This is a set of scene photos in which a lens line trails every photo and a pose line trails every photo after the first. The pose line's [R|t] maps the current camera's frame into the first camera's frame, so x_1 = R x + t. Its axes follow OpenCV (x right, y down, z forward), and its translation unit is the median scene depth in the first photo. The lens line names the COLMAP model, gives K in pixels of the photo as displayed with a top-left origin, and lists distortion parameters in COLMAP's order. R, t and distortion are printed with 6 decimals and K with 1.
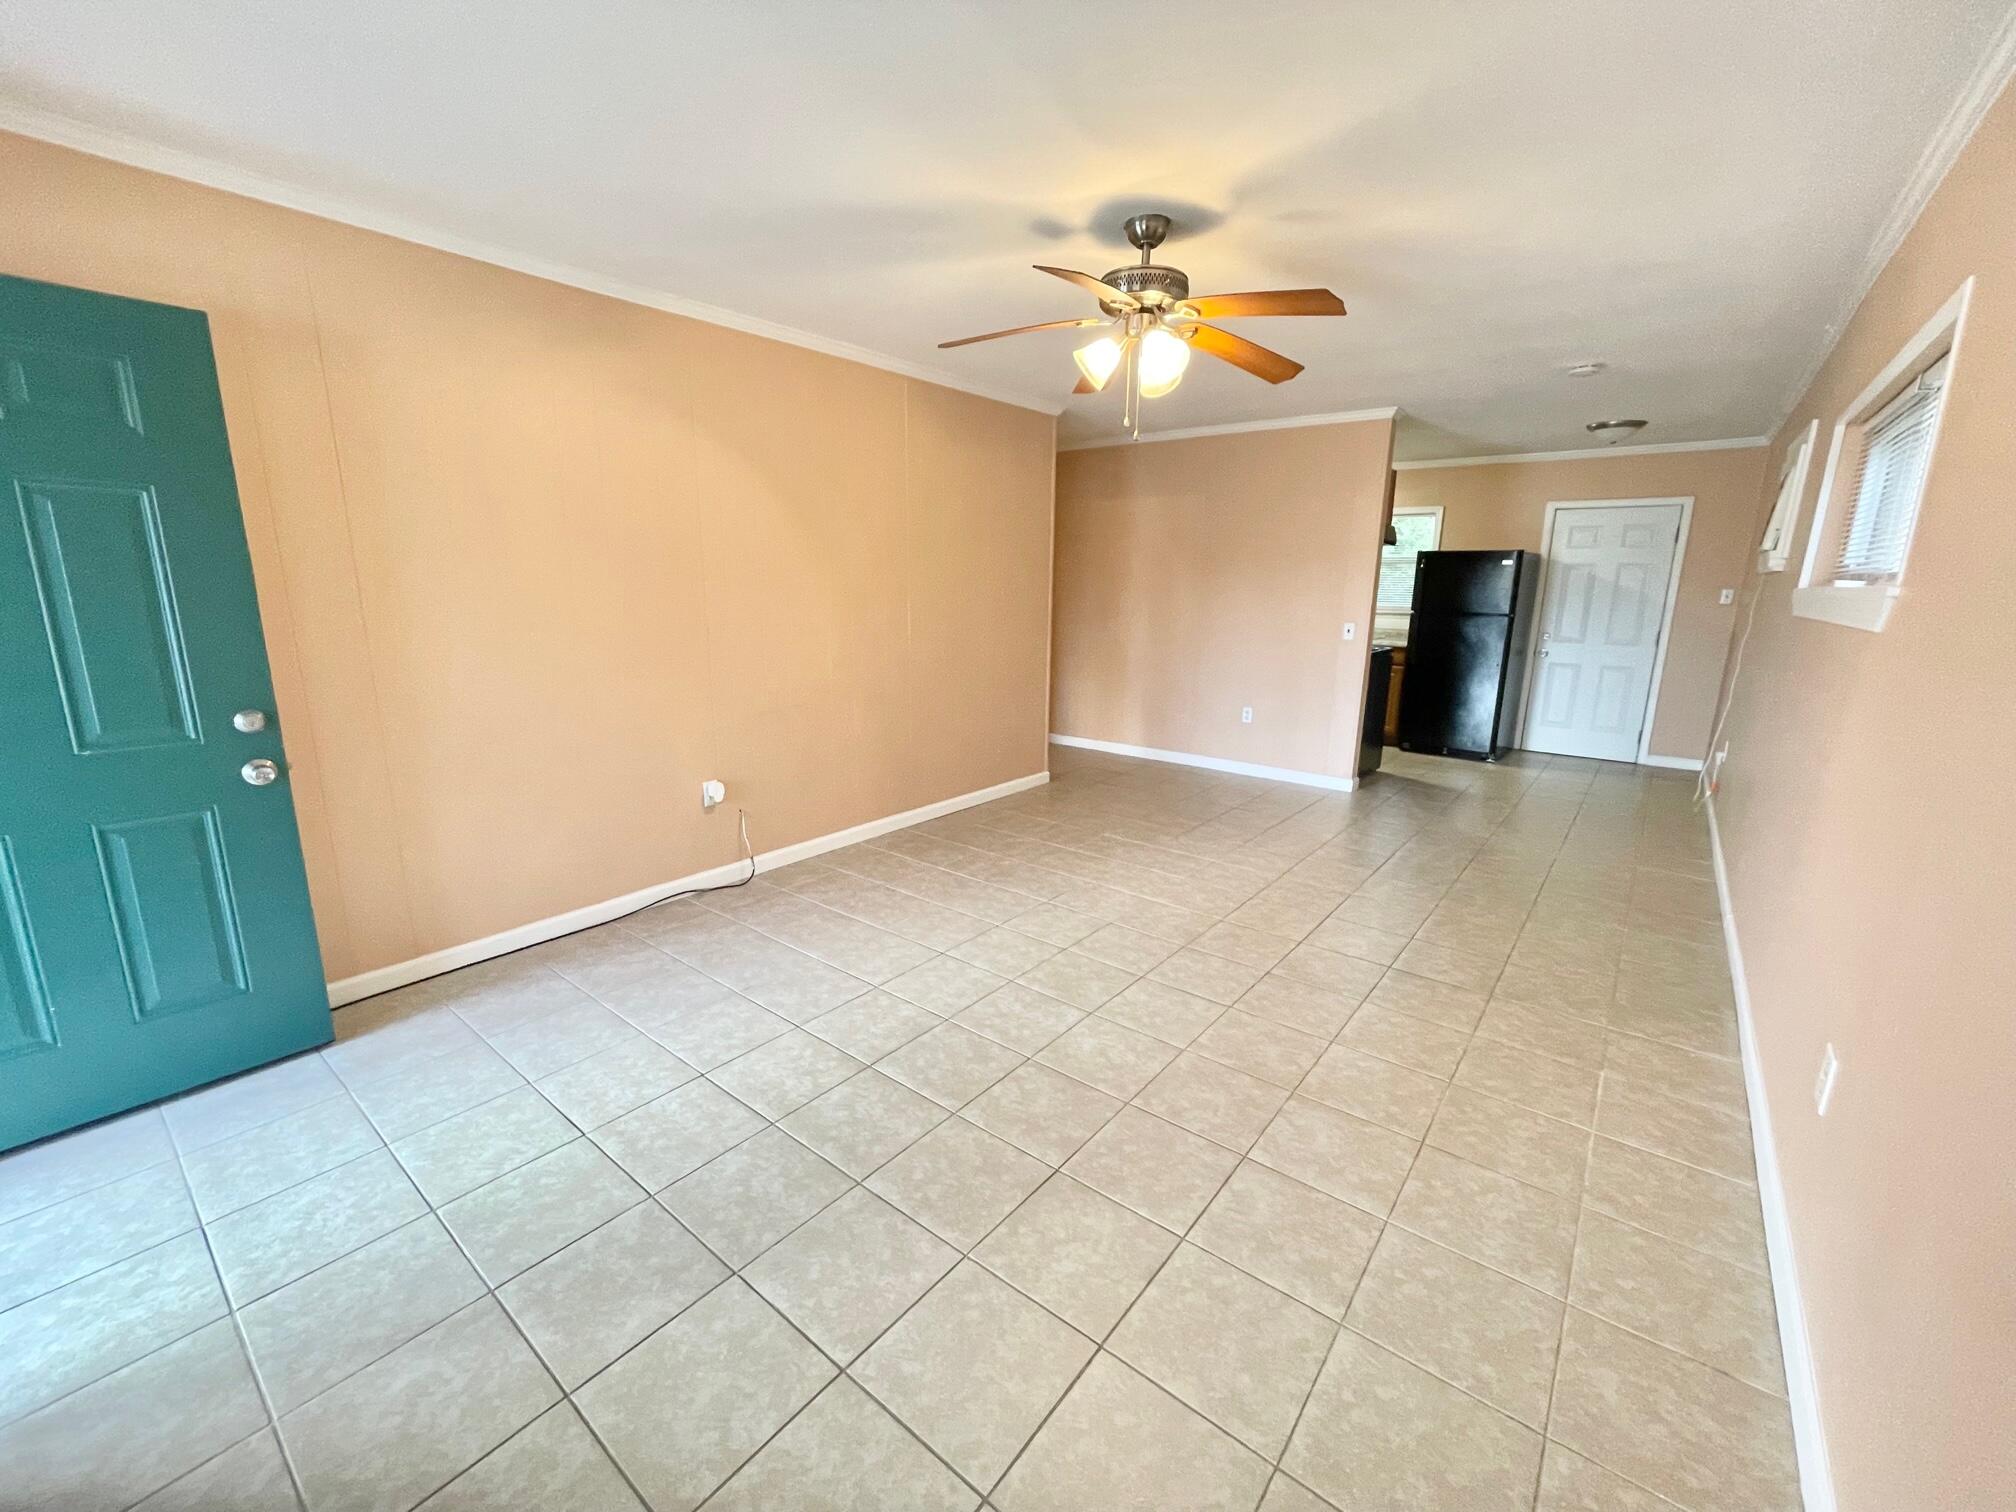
lens RADIAL K [[817.8, 0, 1002.9], [0, 817.8, 760.4], [0, 0, 1]] dist [0.000055, 0.000229]
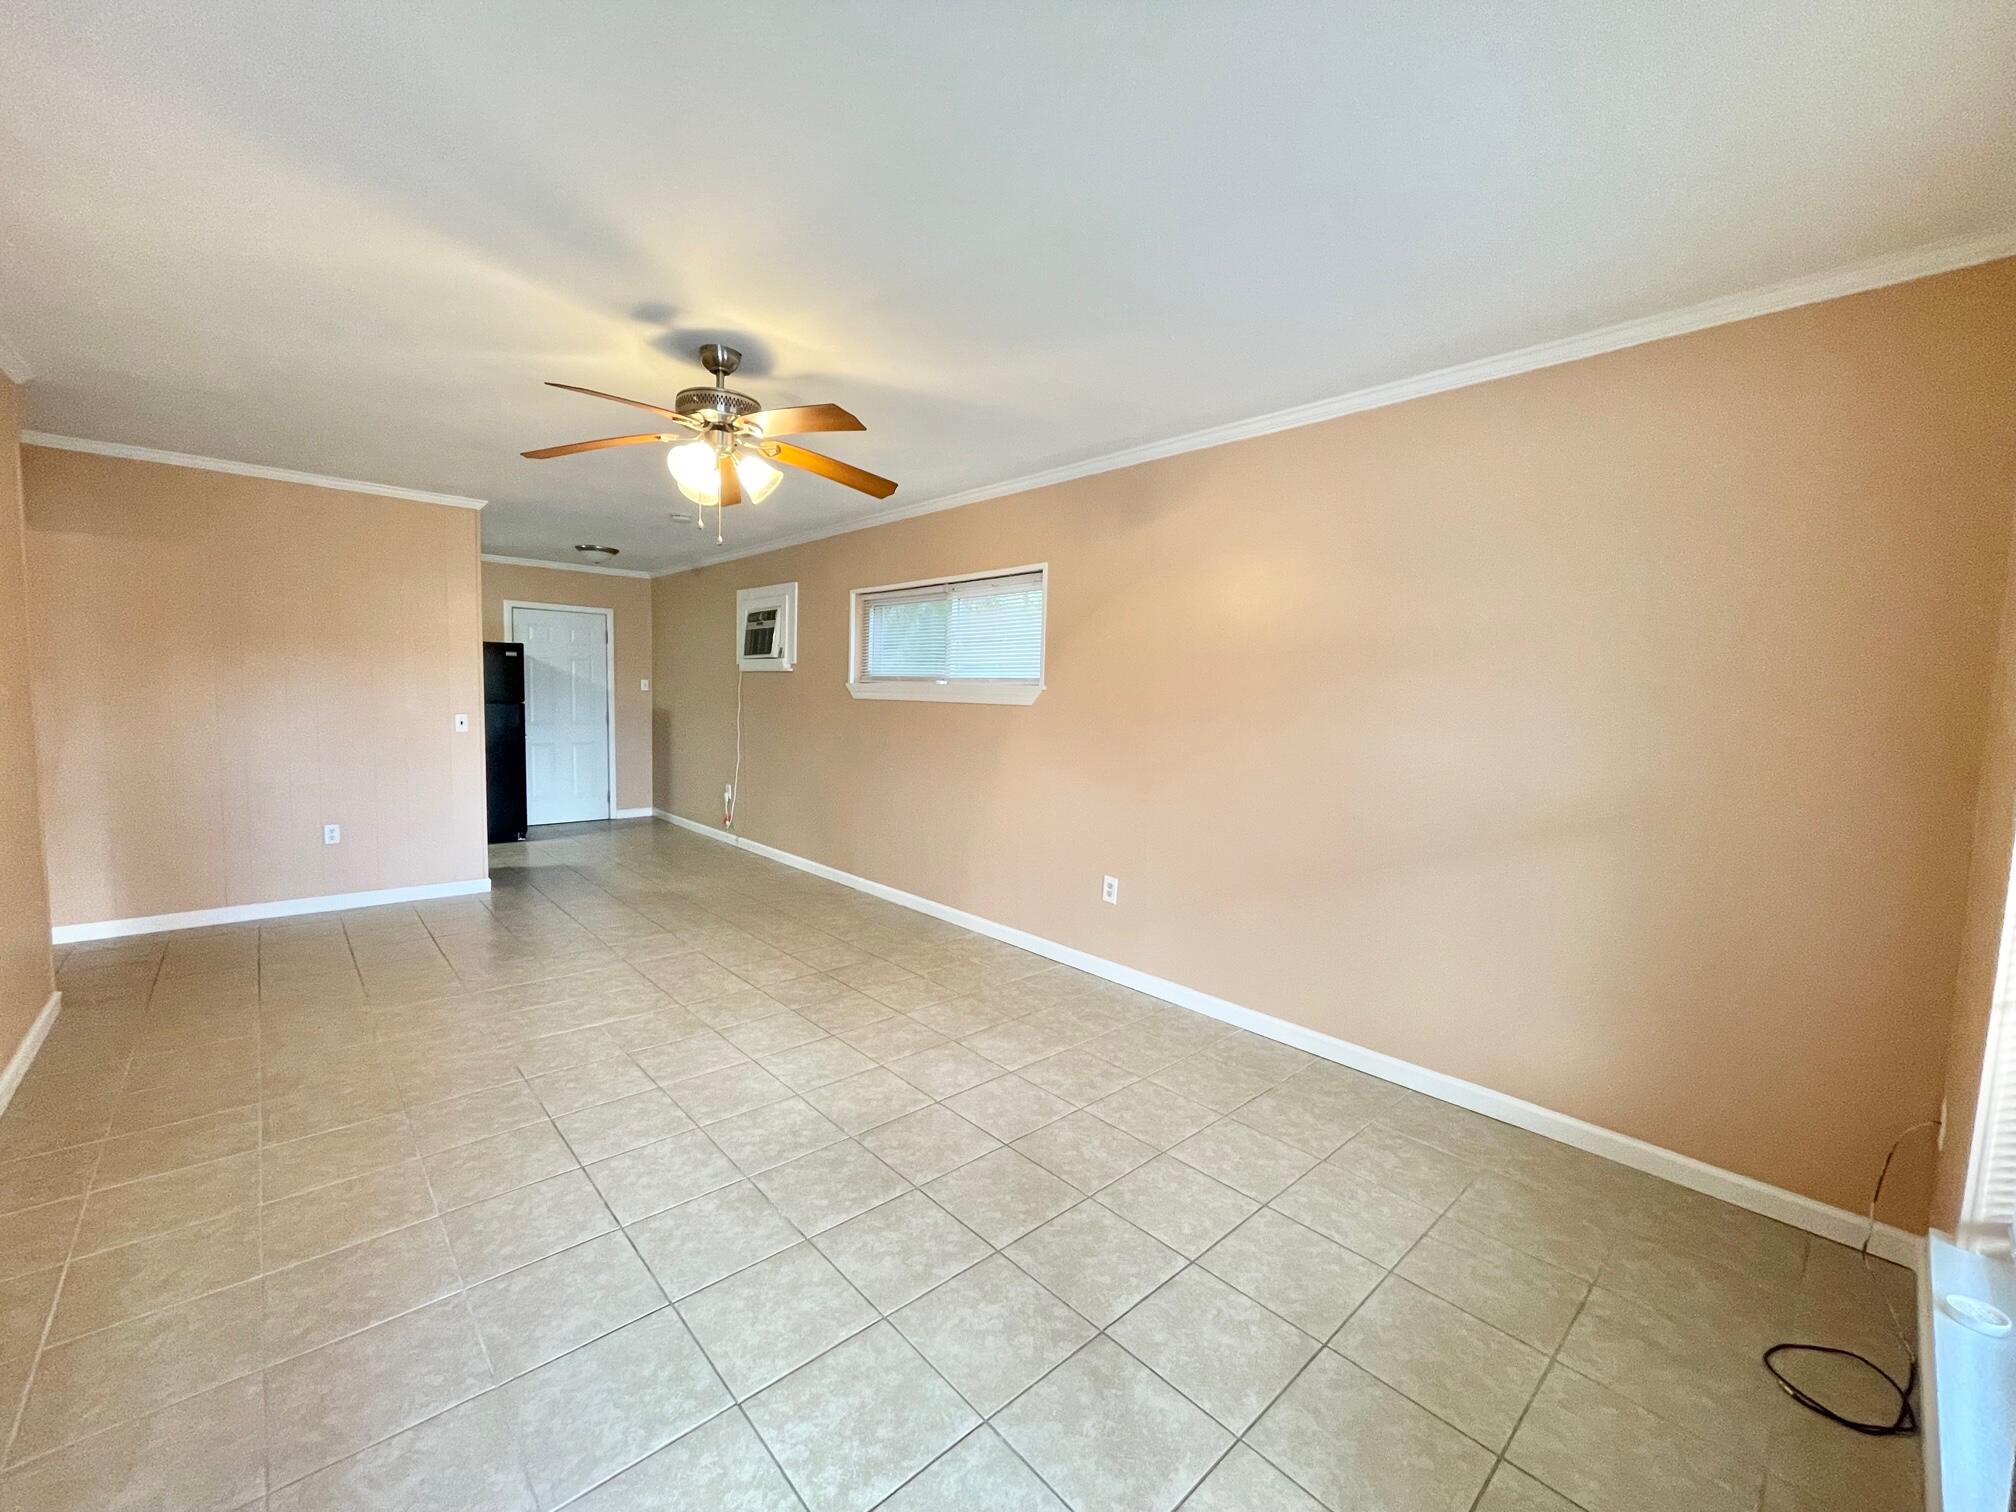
lens RADIAL K [[817.8, 0, 1002.9], [0, 817.8, 760.4], [0, 0, 1]] dist [0.000055, 0.000229]
pose [[0.157725, -0.093115, 0.983083, -0.789090], [0.191944, 0.979447, 0.061975, -0.108707], [-0.968649, 0.178922, 0.172356, 0.488340]]
